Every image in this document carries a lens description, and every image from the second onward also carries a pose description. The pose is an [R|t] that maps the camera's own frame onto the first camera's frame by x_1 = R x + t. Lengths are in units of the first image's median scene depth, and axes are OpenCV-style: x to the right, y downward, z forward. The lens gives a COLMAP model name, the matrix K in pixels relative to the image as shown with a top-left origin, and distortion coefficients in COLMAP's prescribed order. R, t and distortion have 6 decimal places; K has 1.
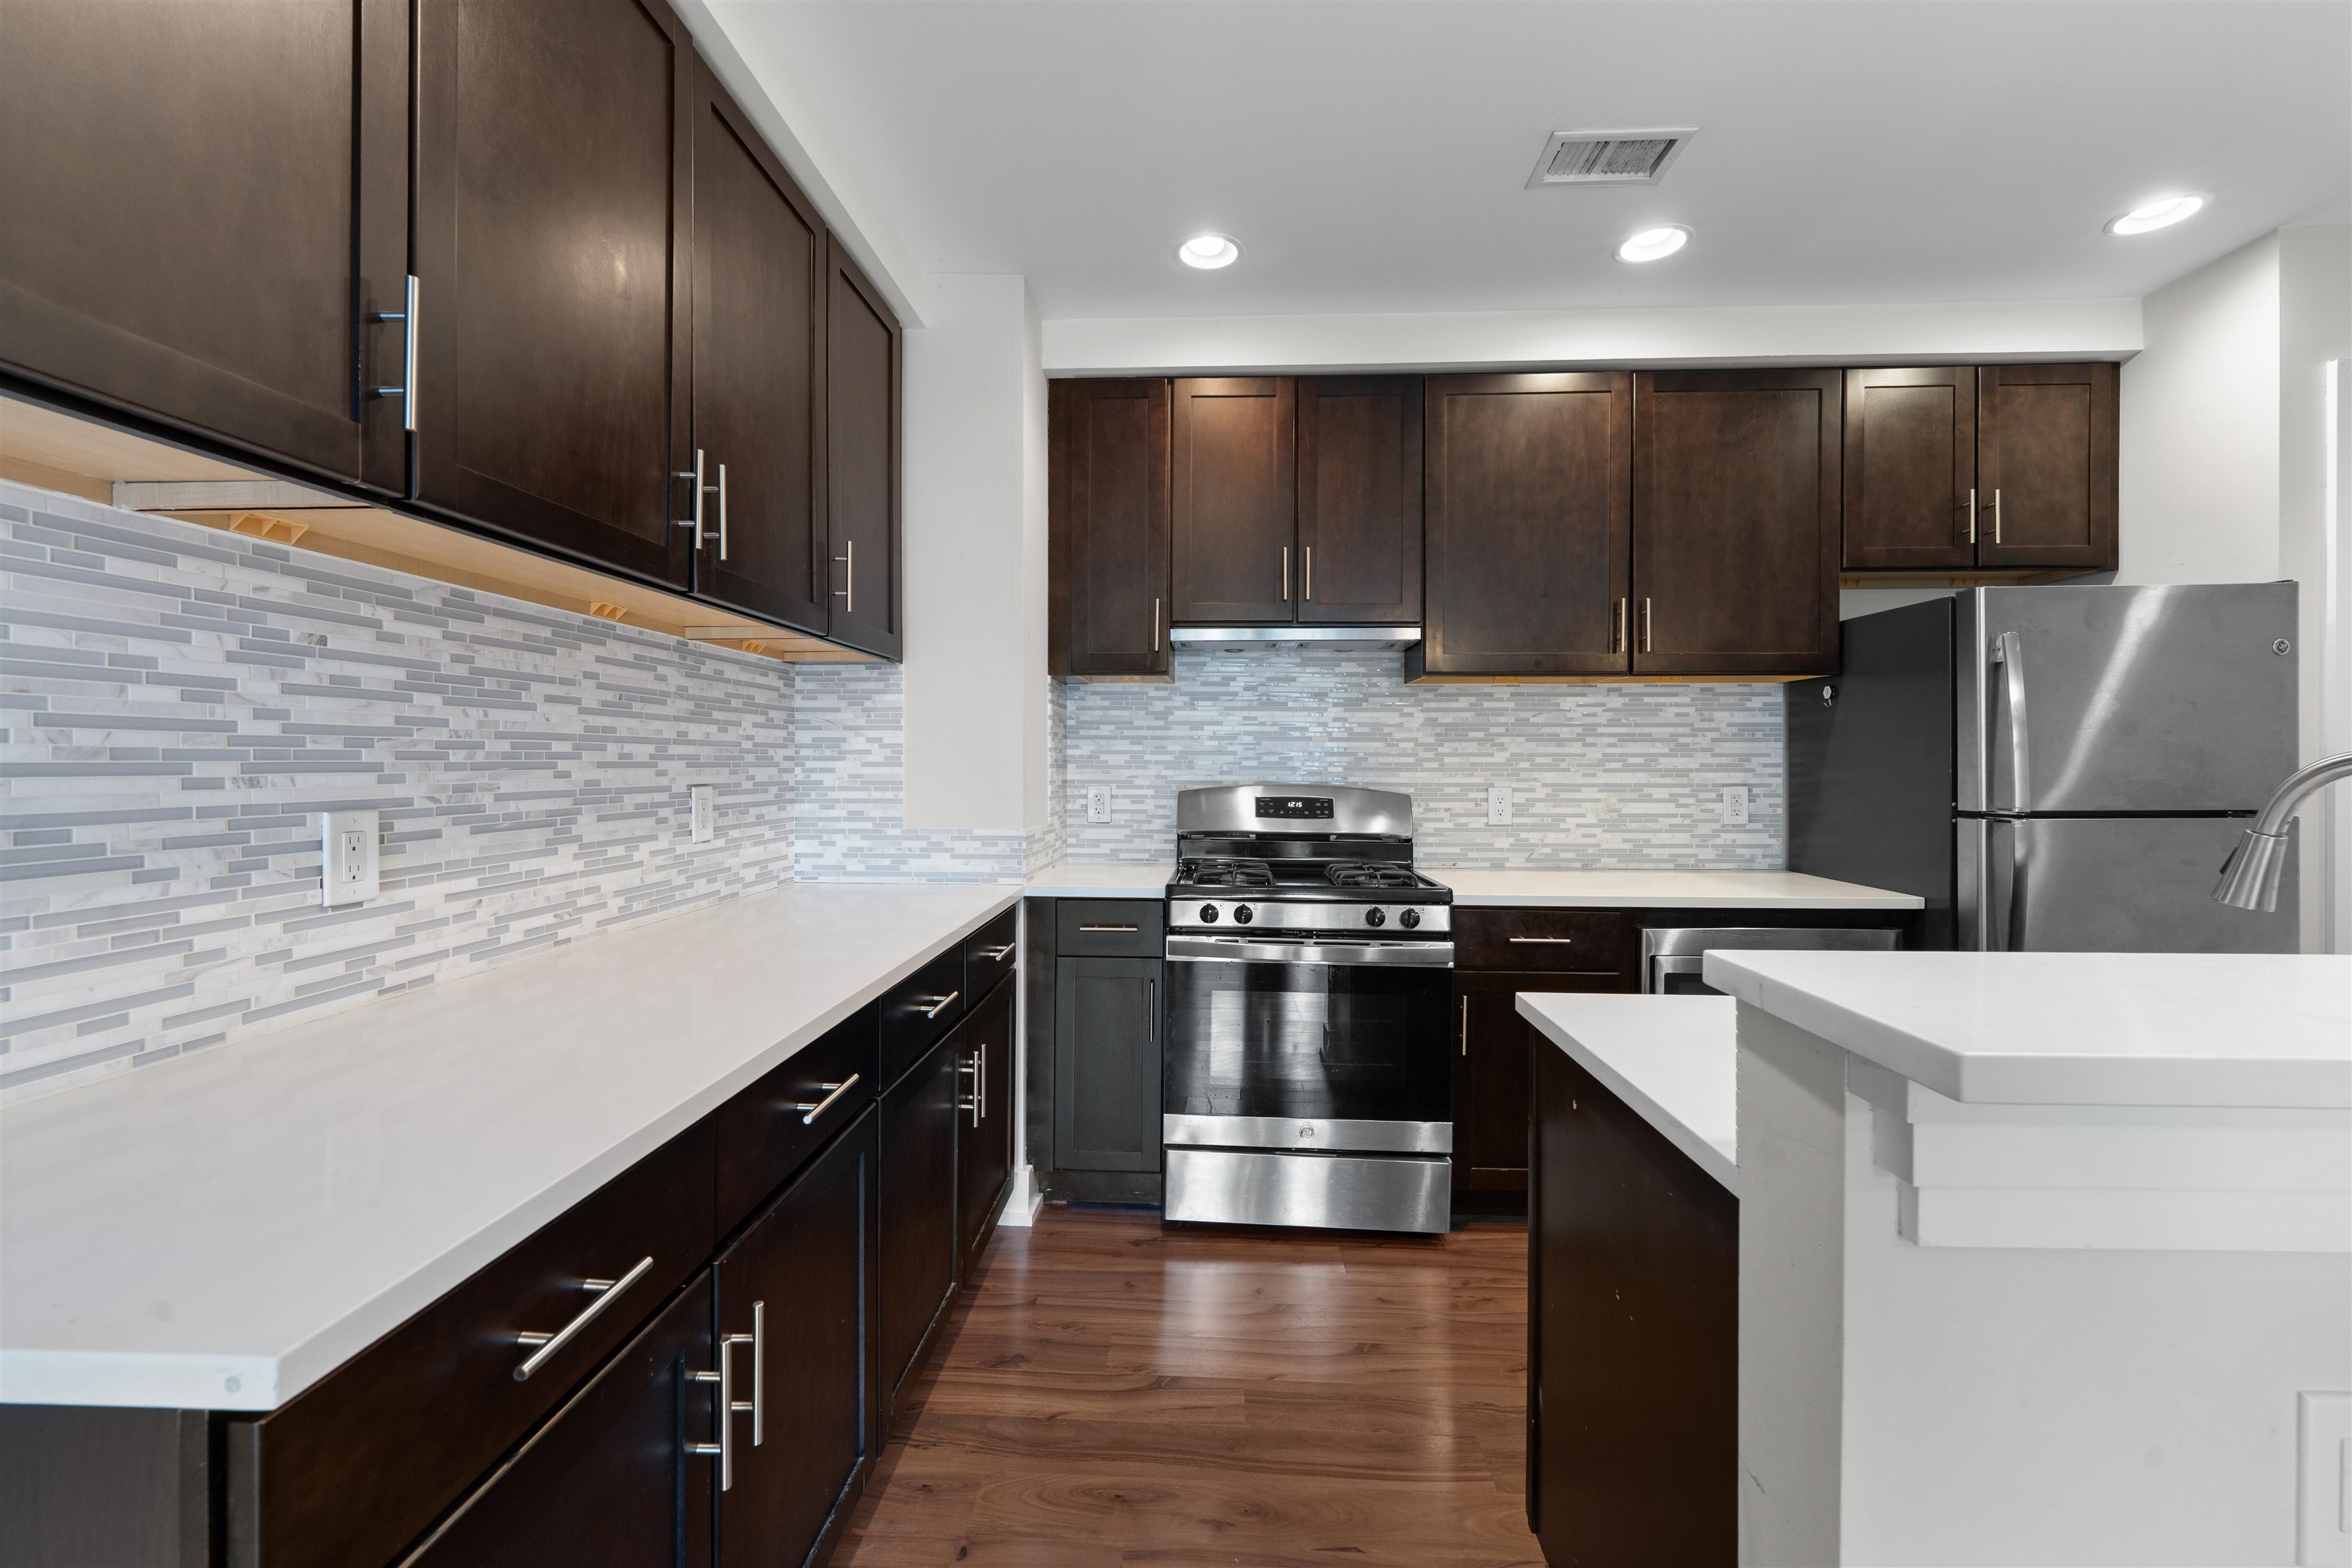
lens RADIAL K [[955.8, 0, 1182.1], [0, 955.8, 764.1], [0, 0, 1]] dist [-0.000690, 0.000248]
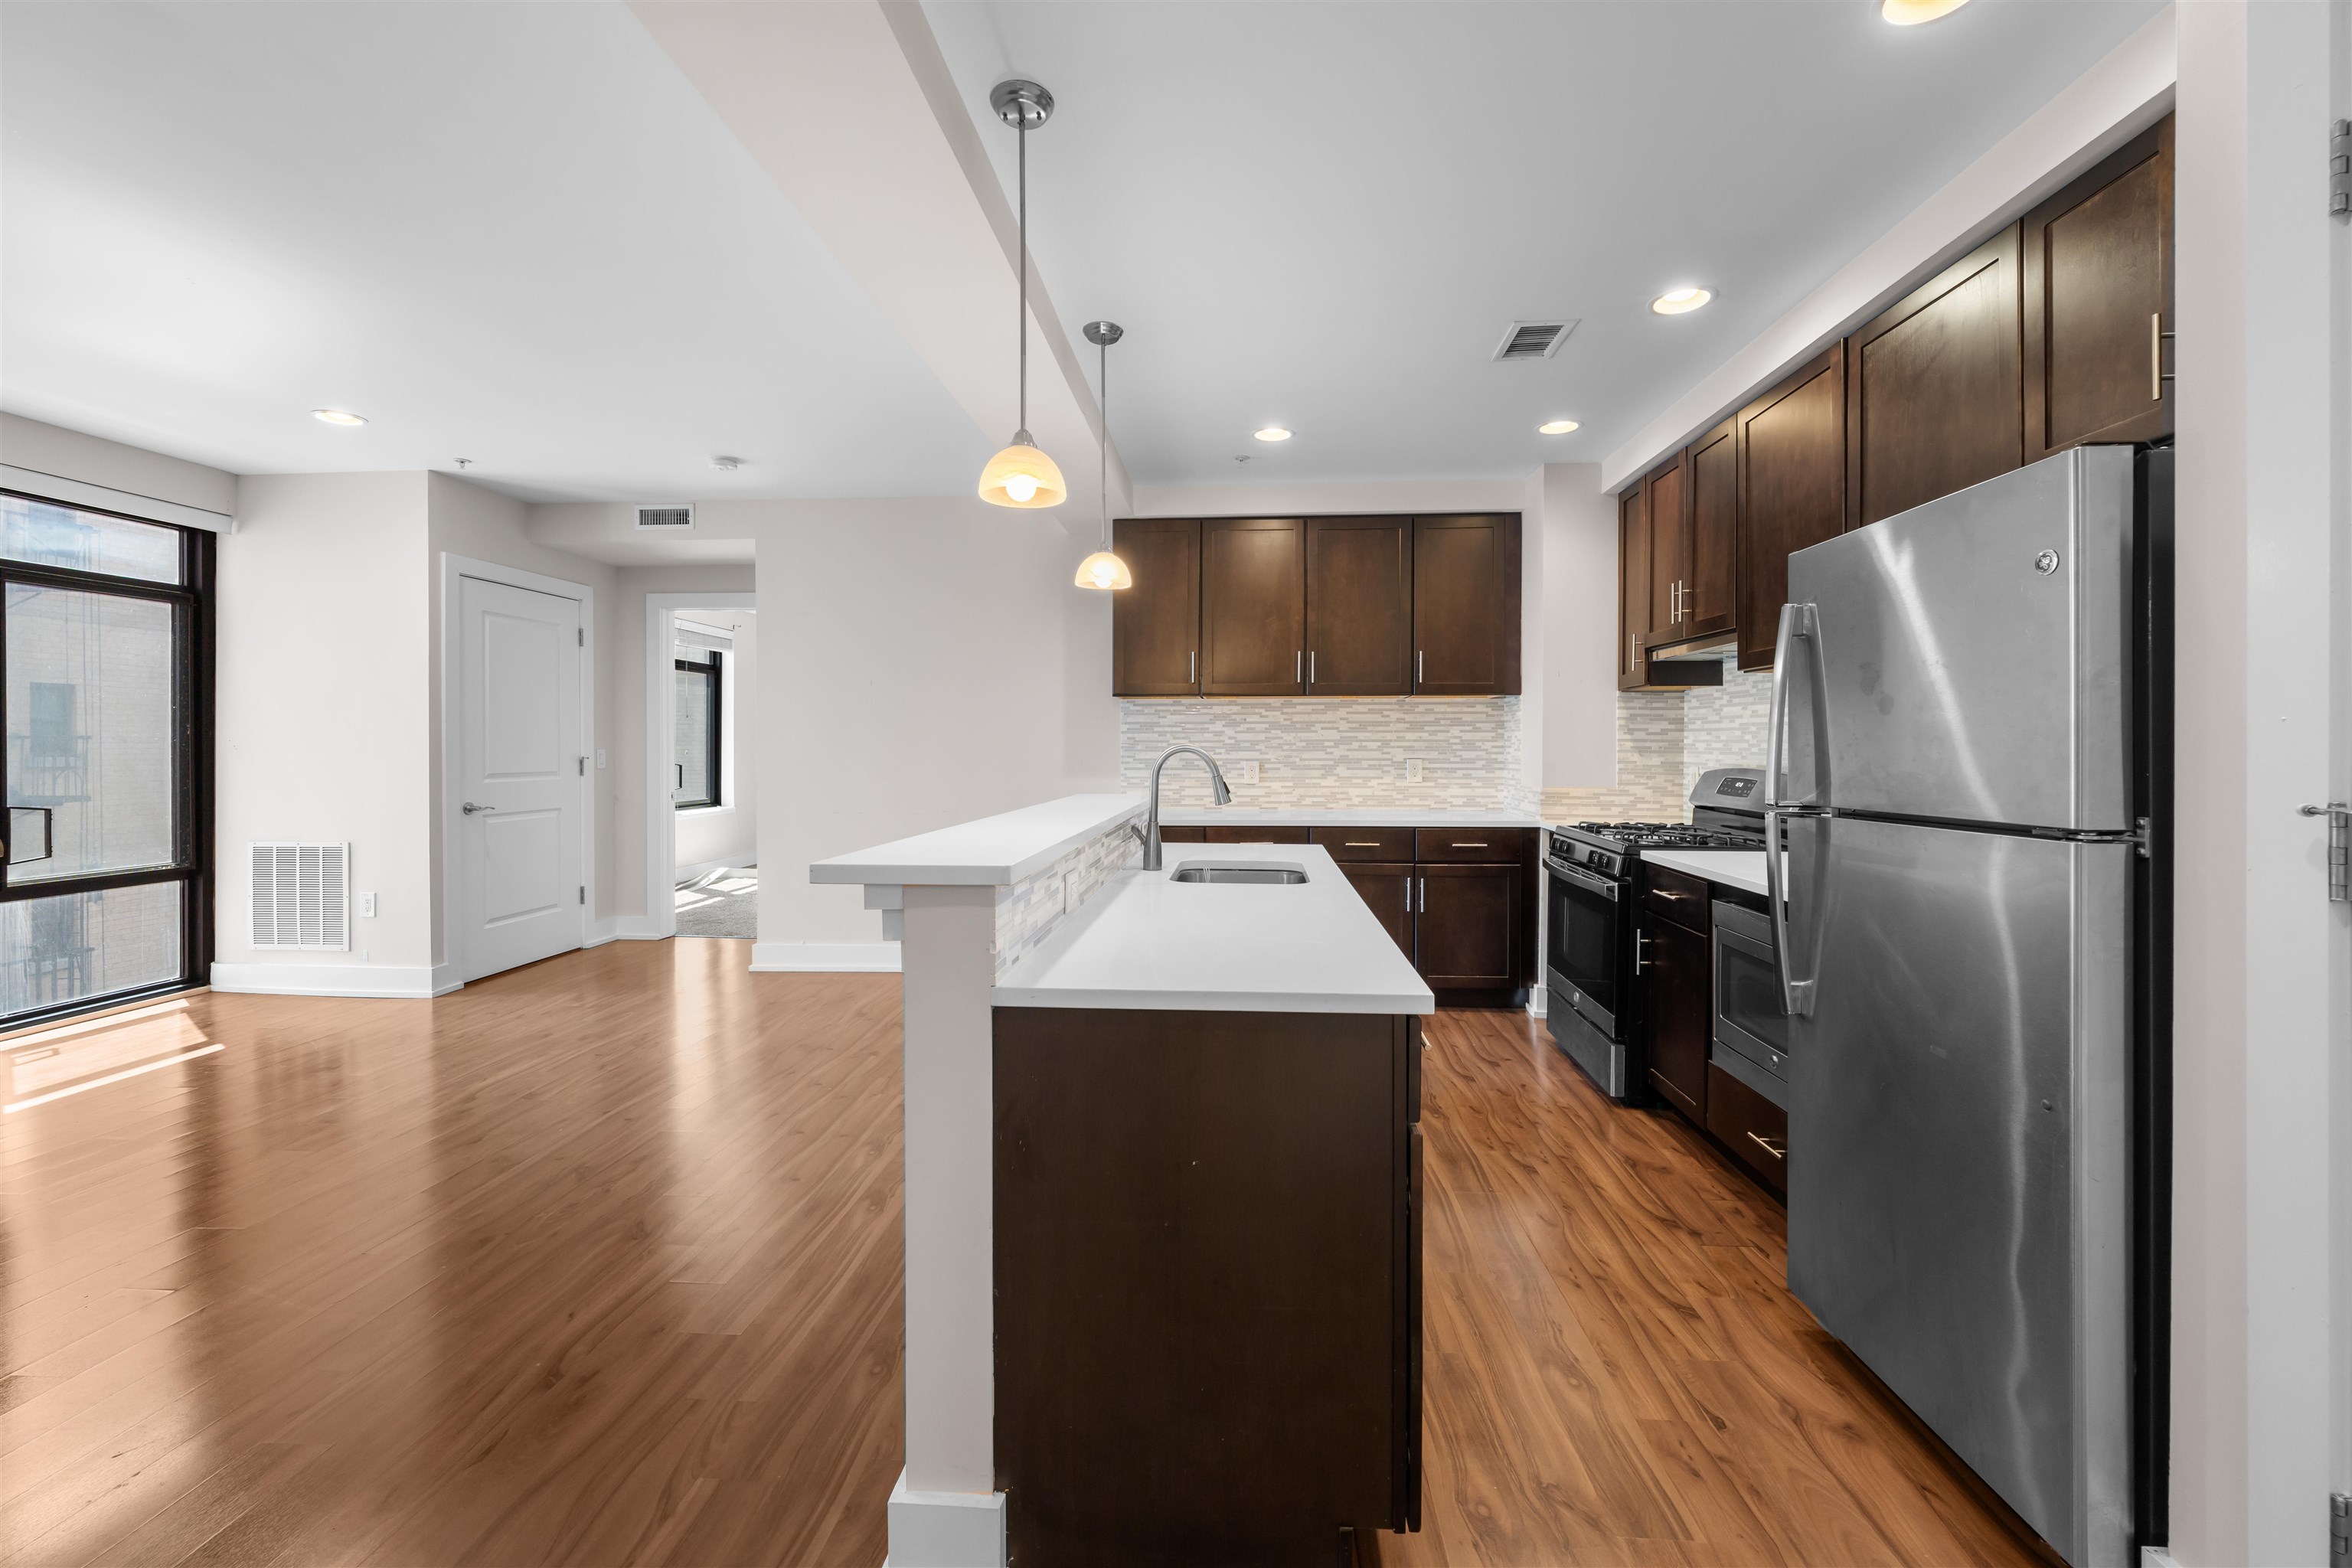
lens RADIAL K [[955.8, 0, 1181.5], [0, 955.8, 756.8], [0, 0, 1]] dist [-0.000690, 0.000248]
pose [[-0.028511, 0.009416, -0.999549, 1.621037], [-0.001093, 0.999955, 0.009451, -0.003426], [0.999593, 0.001362, -0.028499, 0.418513]]
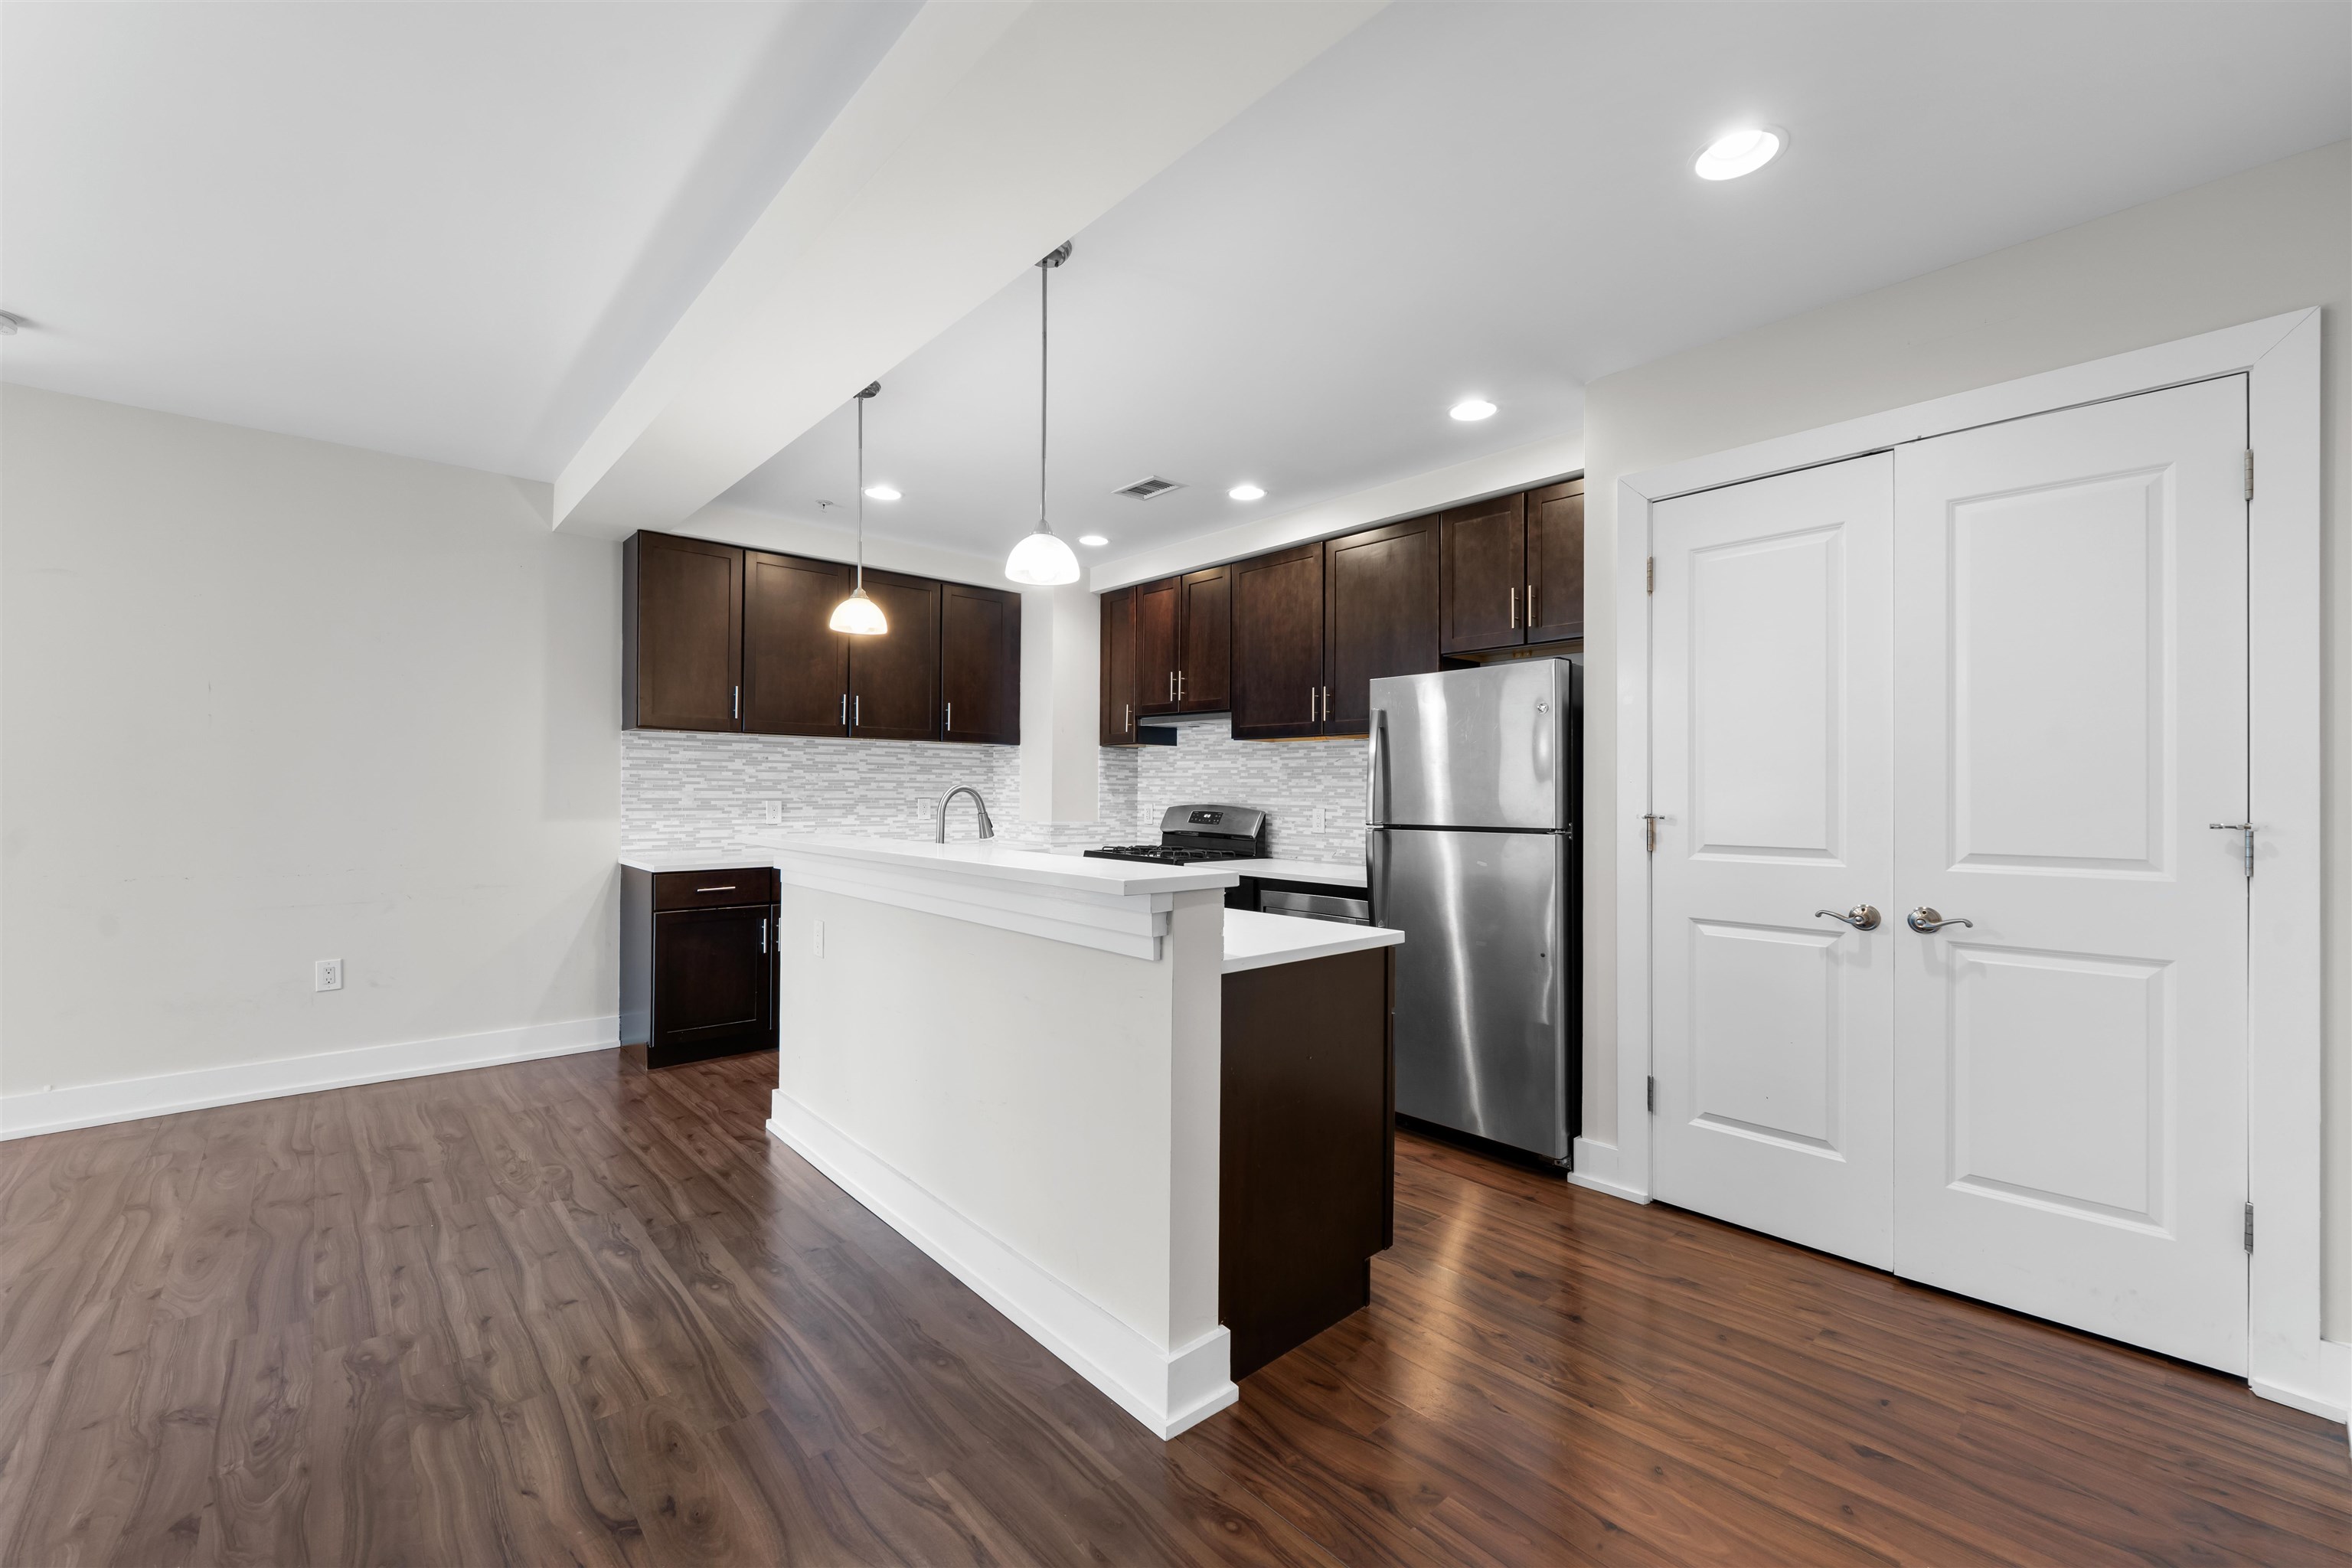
lens RADIAL K [[955.8, 0, 1177.3], [0, 955.8, 785.8], [0, 0, 1]] dist [-0.000690, 0.000248]
pose [[0.700714, 0.000090, -0.713442, 1.597462], [-0.007450, 0.999946, -0.007190, 0.001721], [0.713404, 0.010353, 0.700677, -0.297170]]
